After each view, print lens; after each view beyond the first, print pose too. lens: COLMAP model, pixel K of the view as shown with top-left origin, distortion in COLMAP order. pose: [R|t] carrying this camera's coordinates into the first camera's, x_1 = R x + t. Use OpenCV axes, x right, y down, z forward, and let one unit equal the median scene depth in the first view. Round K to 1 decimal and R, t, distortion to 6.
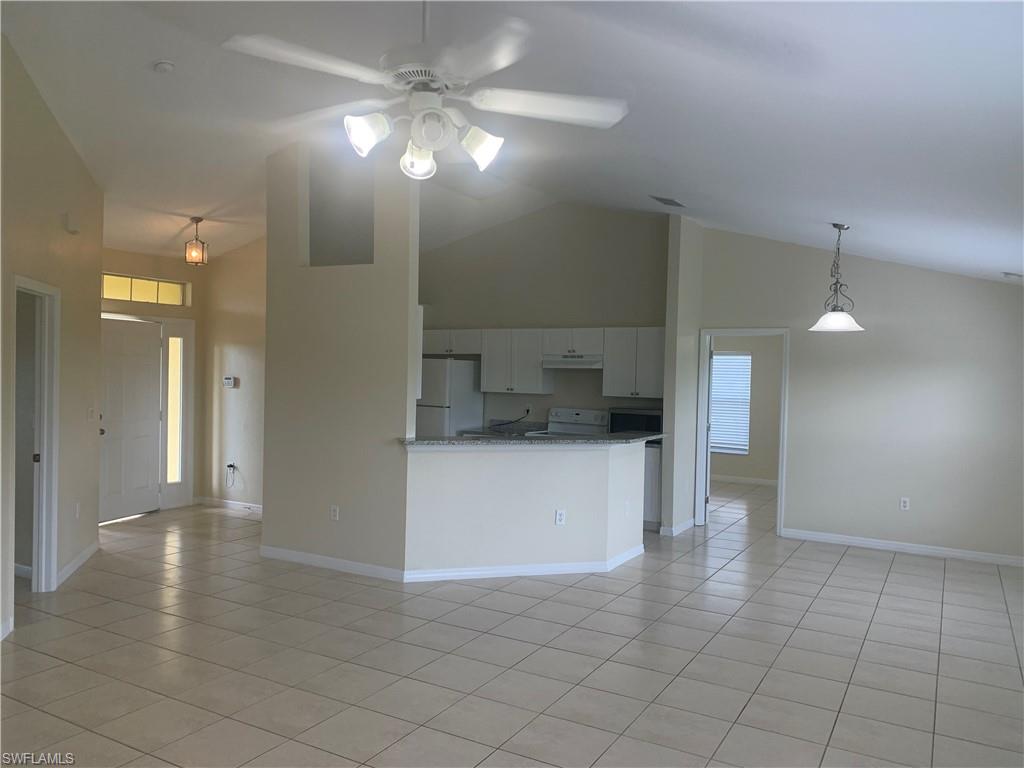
lens RADIAL K [[784.3, 0, 512.0], [0, 784.3, 384.0], [0, 0, 1]] dist [-0.001742, -0.001016]
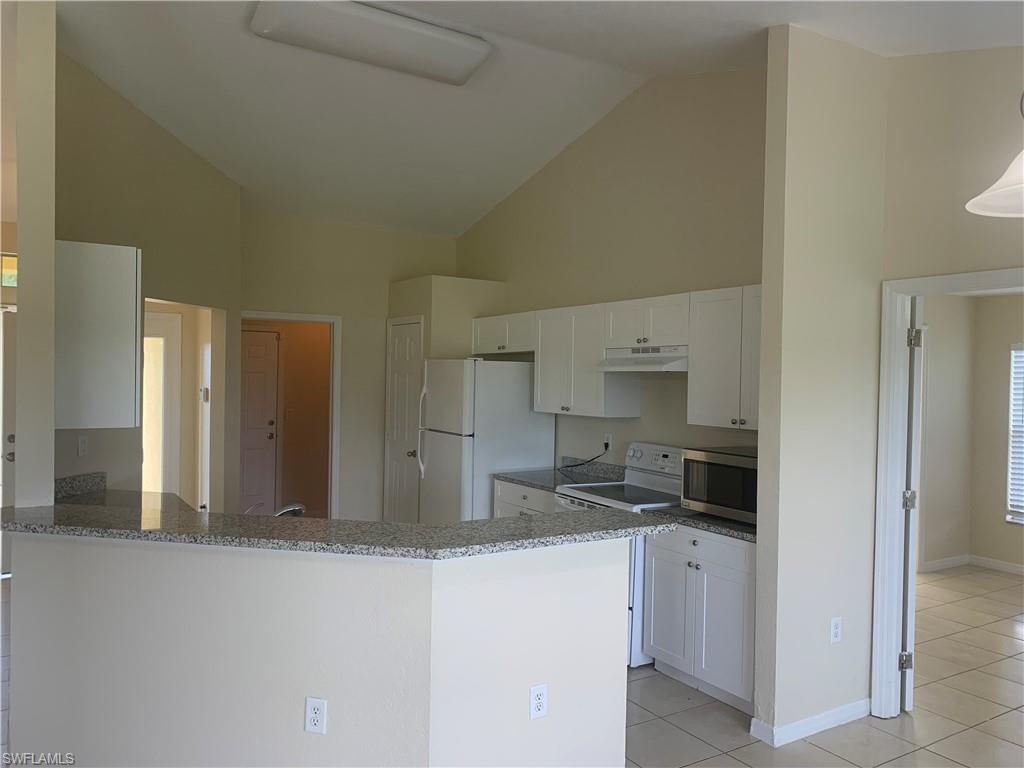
lens RADIAL K [[784.3, 0, 512.0], [0, 784.3, 384.0], [0, 0, 1]] dist [-0.001742, -0.001016]
pose [[0.882329, -0.000596, -0.470632, 0.250687], [-0.006955, 0.999873, -0.014305, -0.003083], [0.470581, 0.015895, 0.882214, 0.474608]]
